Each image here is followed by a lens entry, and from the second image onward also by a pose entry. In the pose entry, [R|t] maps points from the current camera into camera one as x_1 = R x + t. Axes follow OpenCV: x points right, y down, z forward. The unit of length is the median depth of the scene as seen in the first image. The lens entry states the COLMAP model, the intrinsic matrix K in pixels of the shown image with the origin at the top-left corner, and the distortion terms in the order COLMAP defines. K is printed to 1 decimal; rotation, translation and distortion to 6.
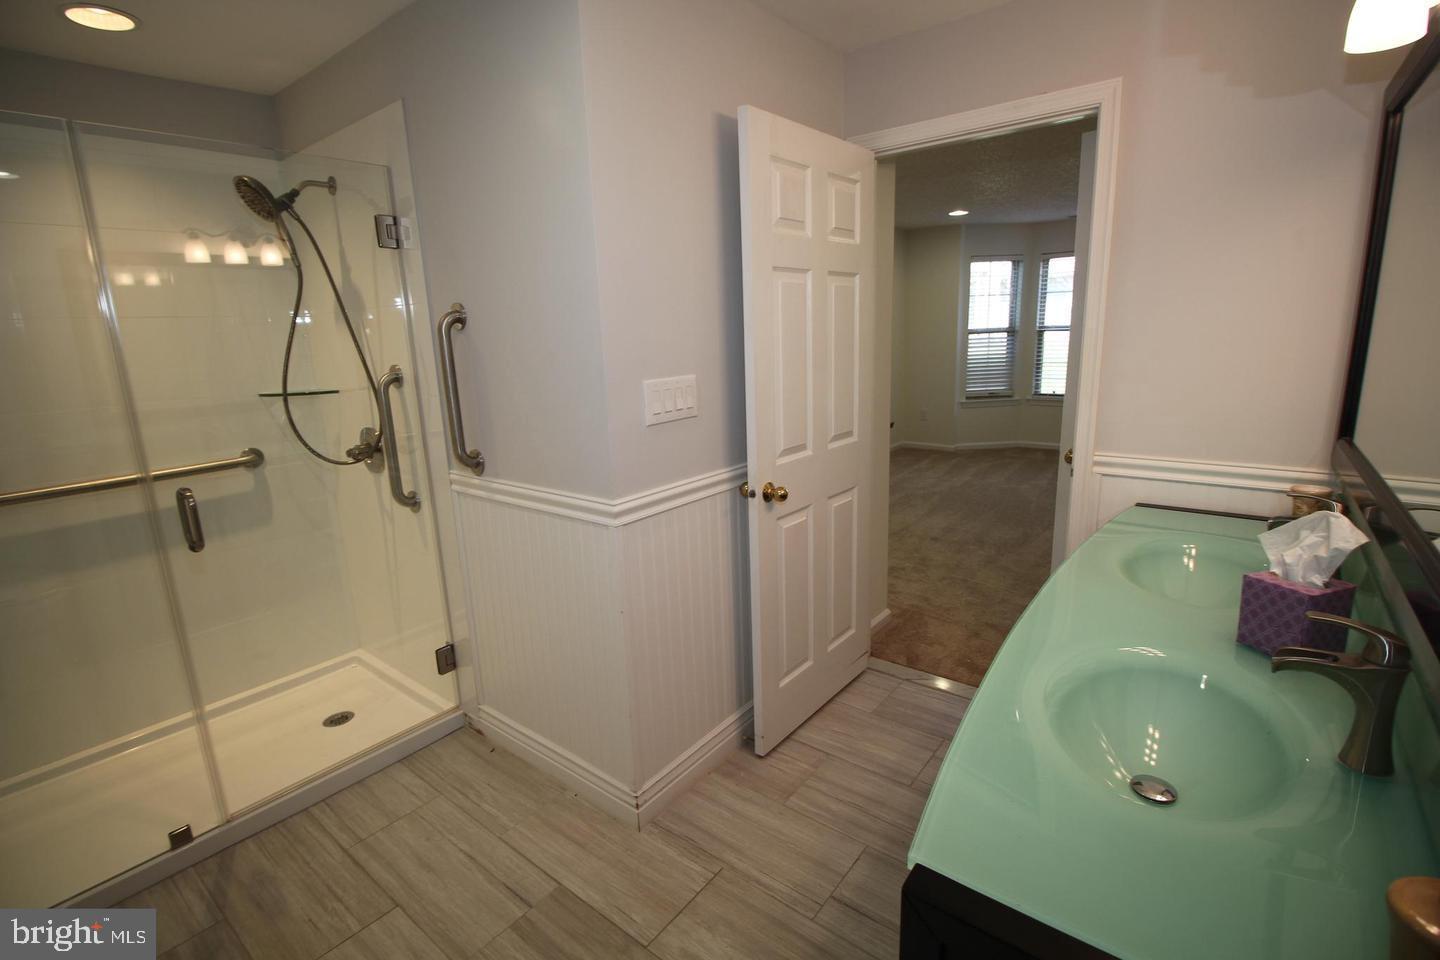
lens RADIAL K [[665.2, 0, 714.9], [0, 665.2, 475.5], [0, 0, 1]] dist [-0.000661, -0.012105]
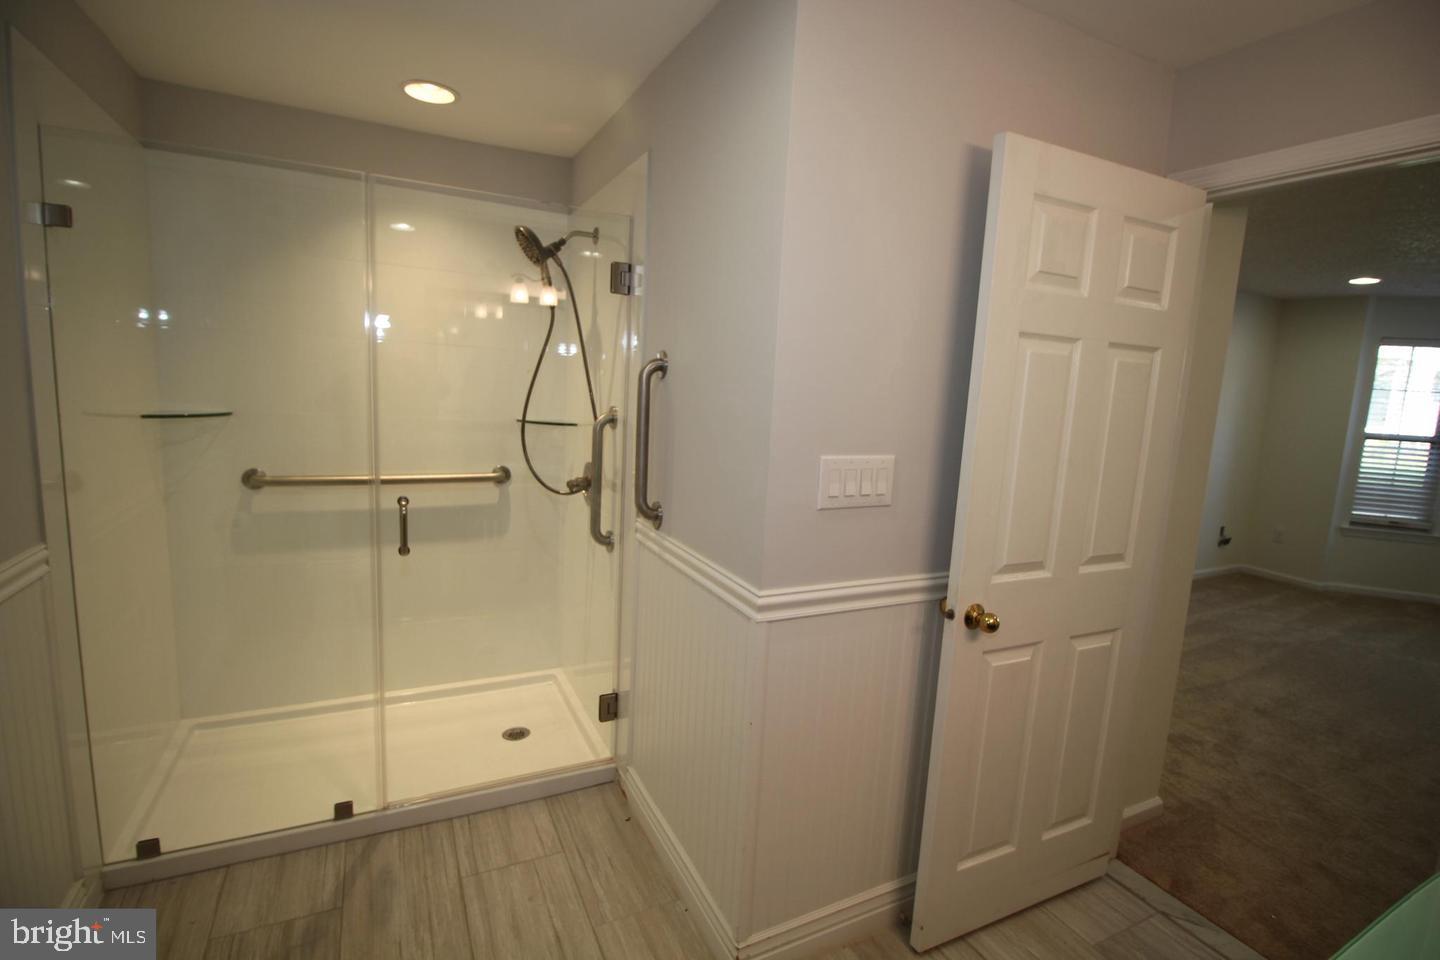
lens RADIAL K [[665.2, 0, 714.9], [0, 665.2, 475.5], [0, 0, 1]] dist [-0.000661, -0.012105]
pose [[0.902847, 0.141549, -0.405994, 0.091221], [-0.173664, 0.983858, -0.043172, -0.046178], [0.393329, 0.109484, 0.912856, 0.145745]]
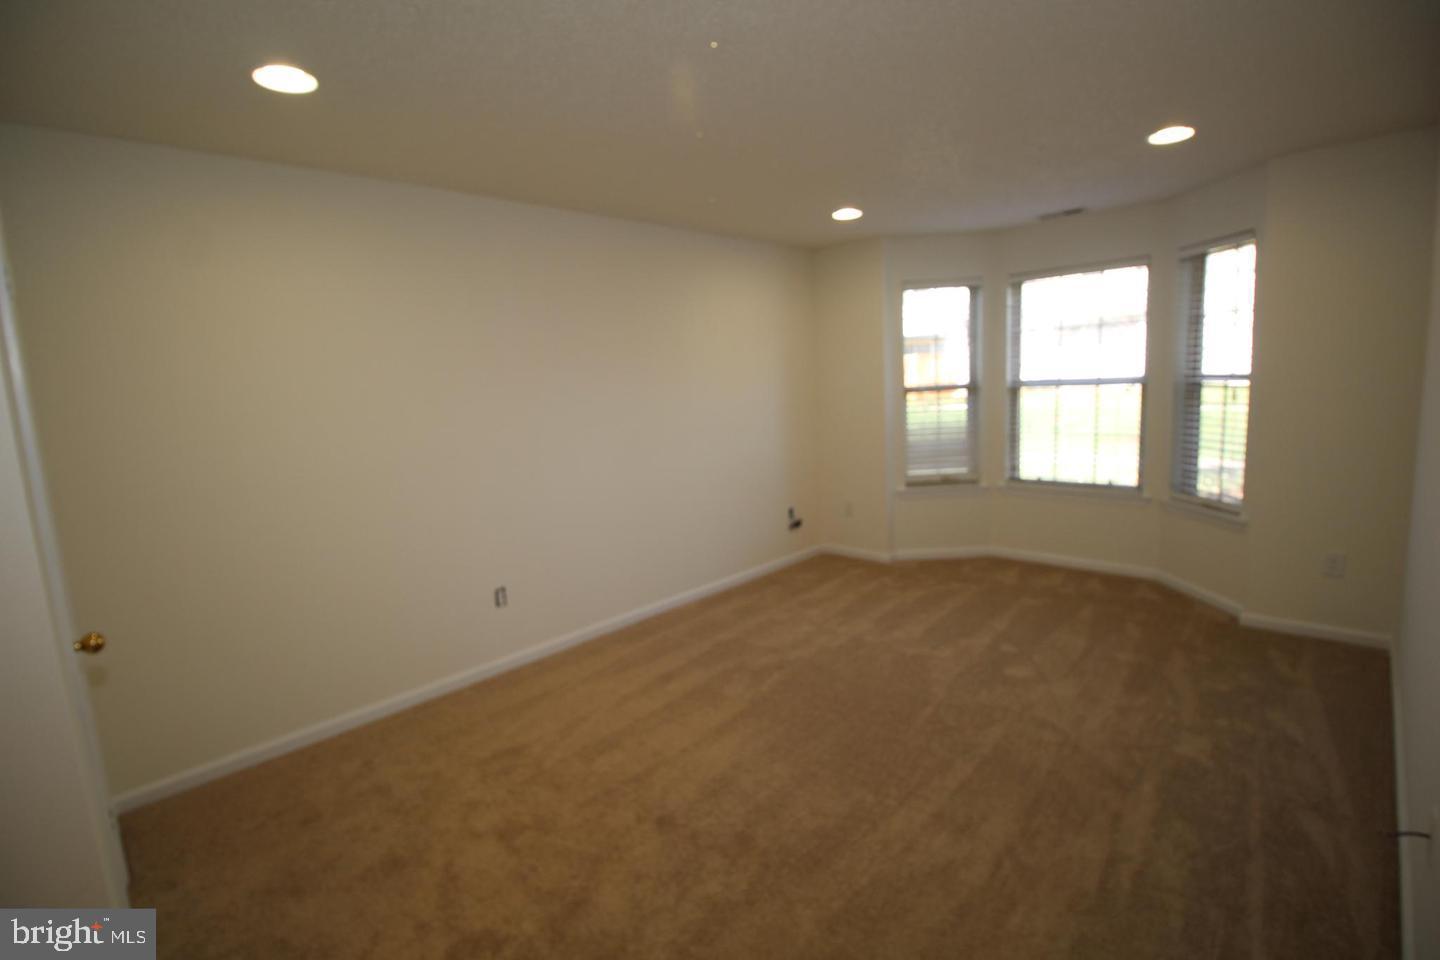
lens RADIAL K [[665.2, 0, 714.9], [0, 665.2, 475.5], [0, 0, 1]] dist [-0.000661, -0.012105]
pose [[0.994641, 0.000552, -0.103385, 0.817914], [-0.008051, 0.997363, -0.072130, -0.245060], [0.103072, 0.072576, 0.992023, 0.963898]]
